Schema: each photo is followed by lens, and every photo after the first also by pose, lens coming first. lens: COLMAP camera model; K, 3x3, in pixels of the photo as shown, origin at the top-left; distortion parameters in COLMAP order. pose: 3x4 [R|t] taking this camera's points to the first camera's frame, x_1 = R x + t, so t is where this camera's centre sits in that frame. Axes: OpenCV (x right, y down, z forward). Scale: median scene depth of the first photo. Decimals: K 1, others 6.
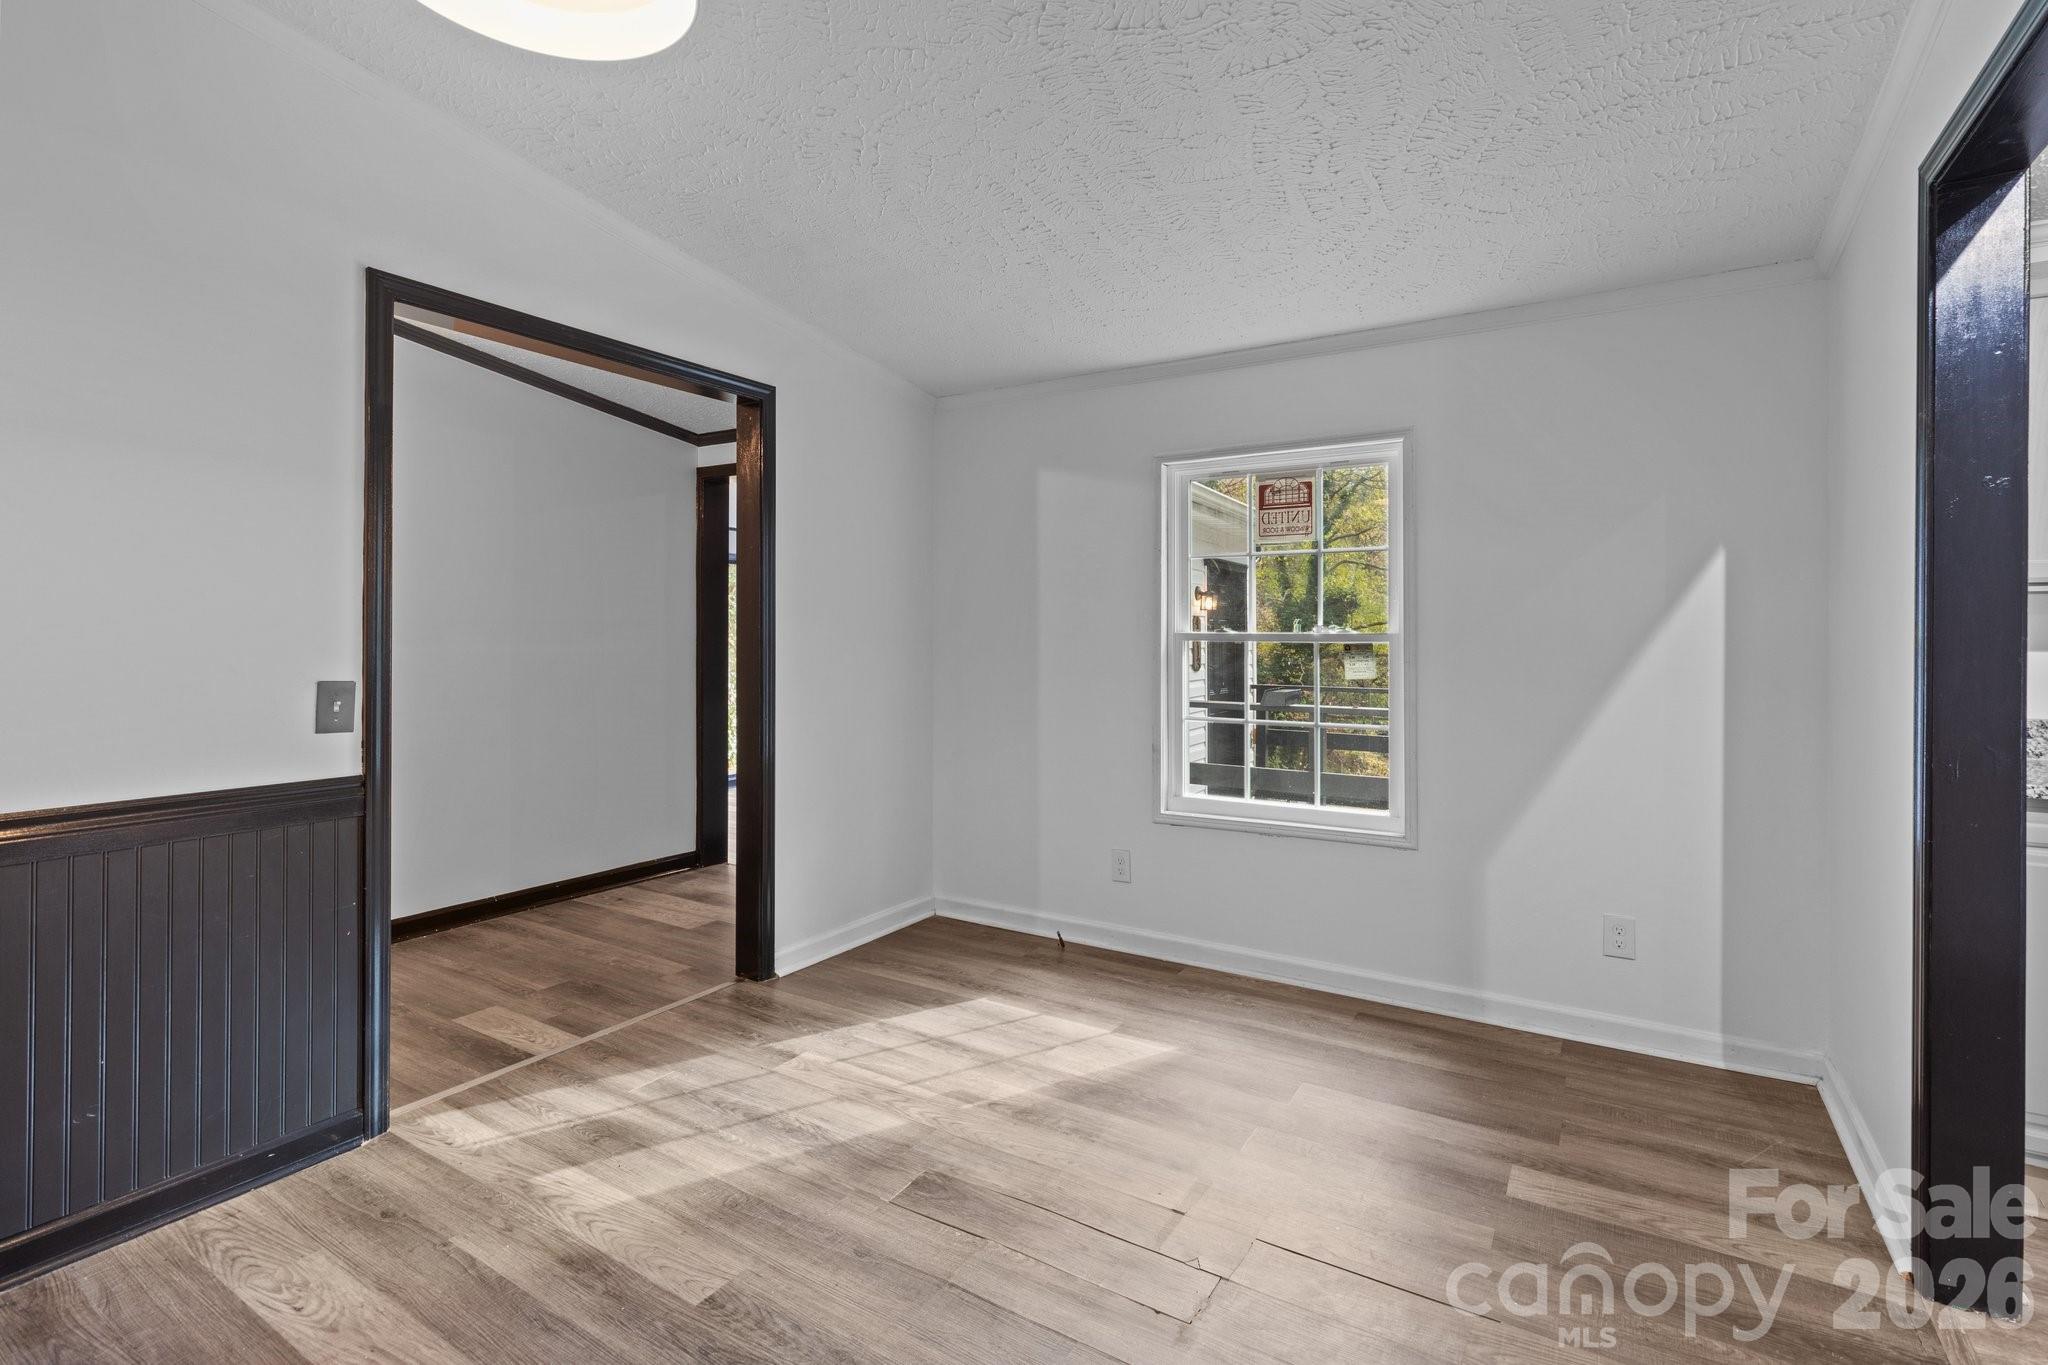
lens RADIAL K [[952.0, 0, 1045.6], [0, 952.0, 623.9], [0, 0, 1]] dist [-0.001378, -0.000443]
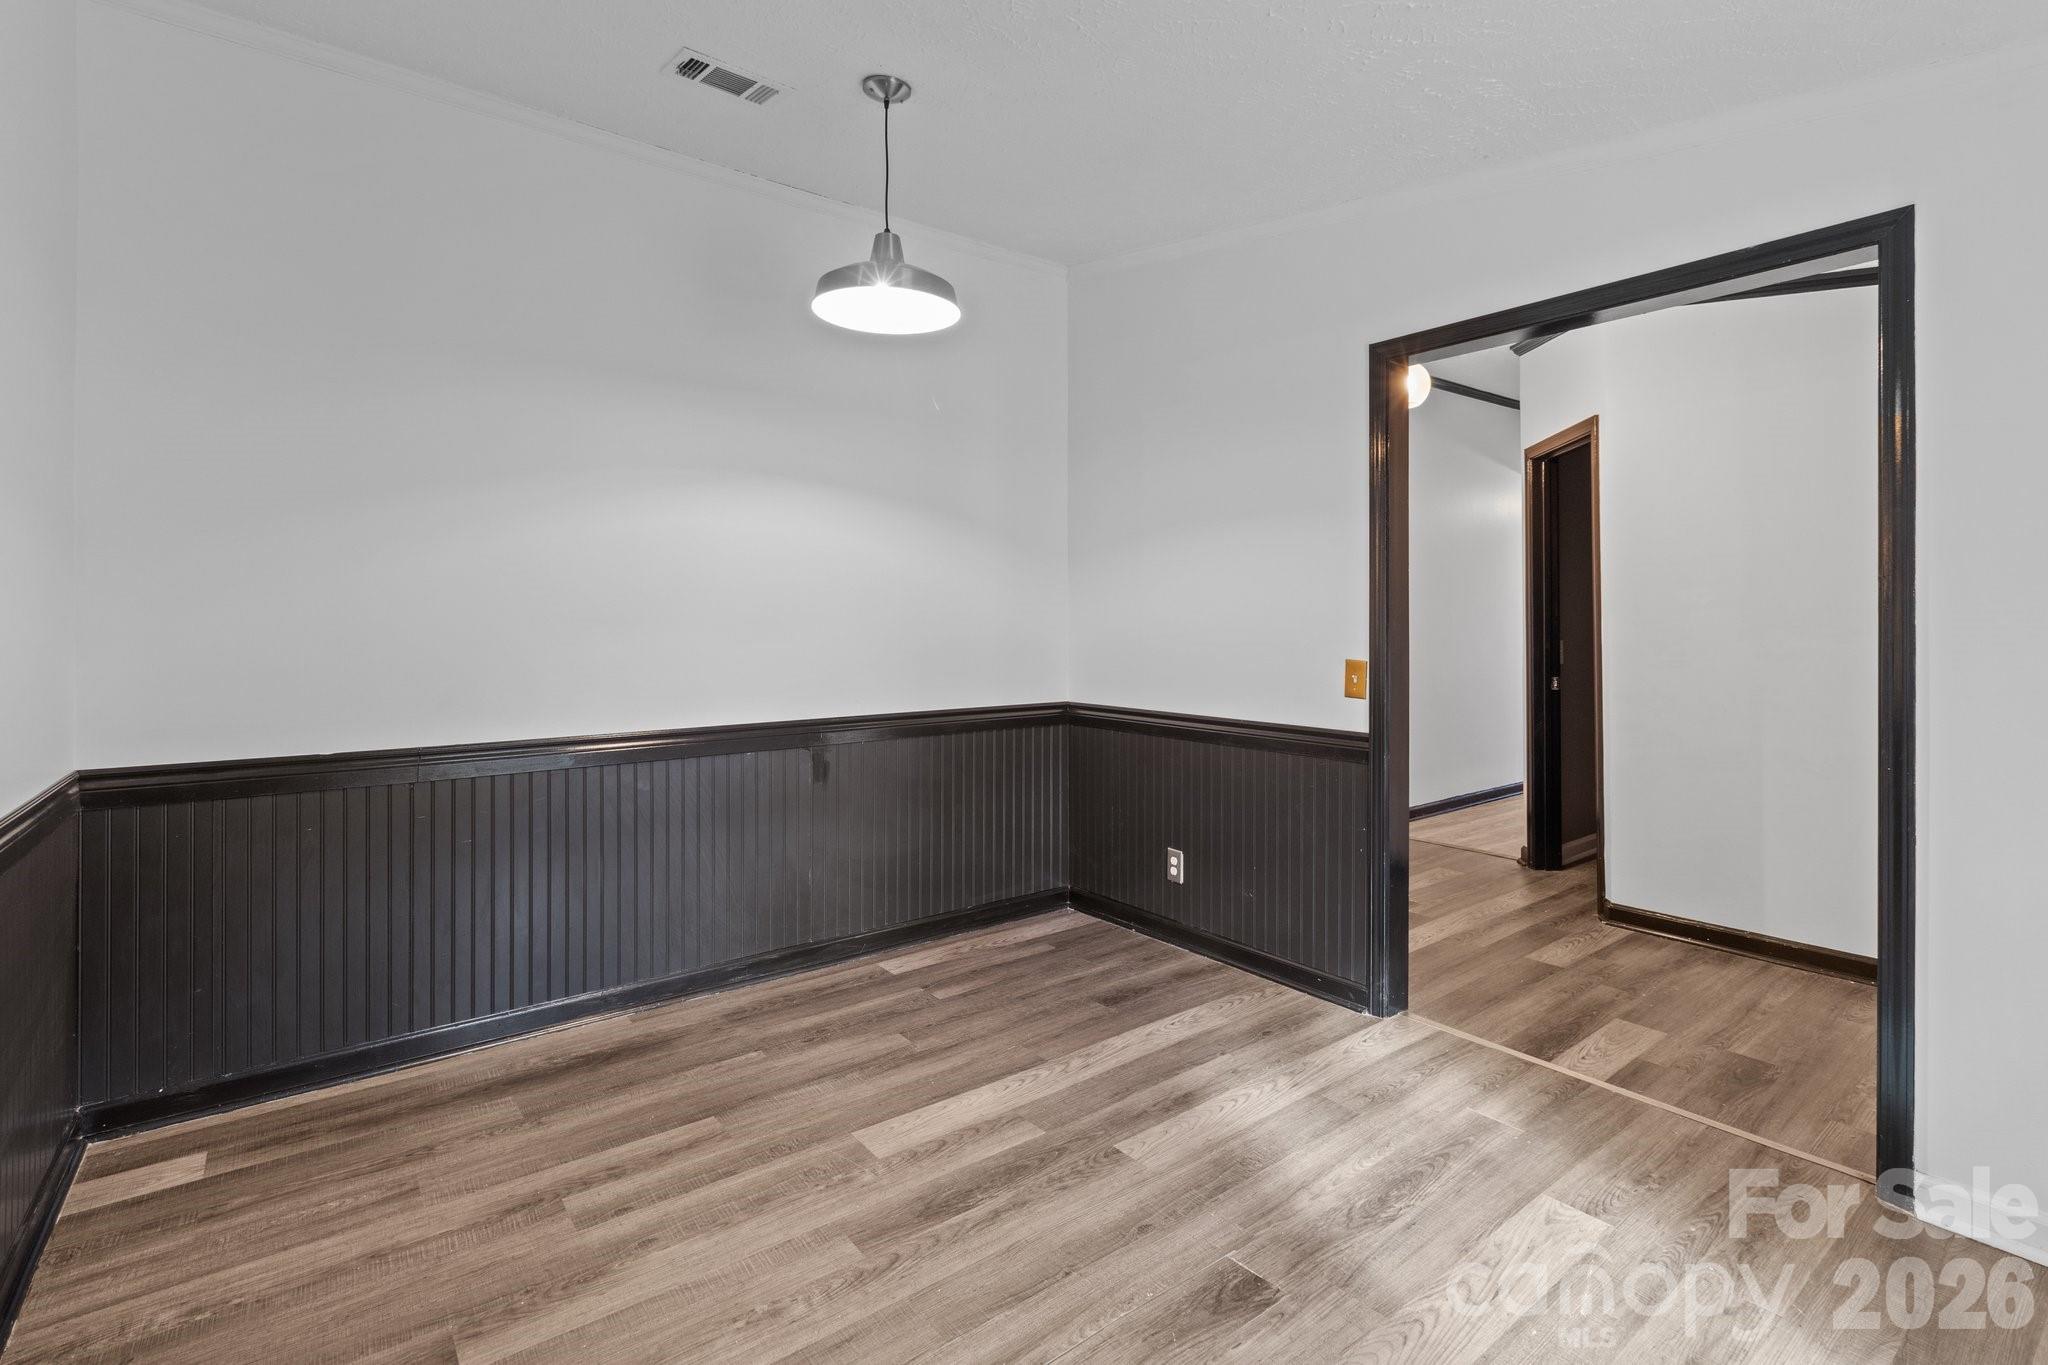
lens RADIAL K [[952.0, 0, 1045.6], [0, 952.0, 623.9], [0, 0, 1]] dist [-0.001378, -0.000443]
pose [[-0.351080, -0.002001, -0.936343, 0.671206], [0.007677, 0.999958, -0.005015, 0.011489], [0.936314, -0.008949, -0.351050, 1.055605]]
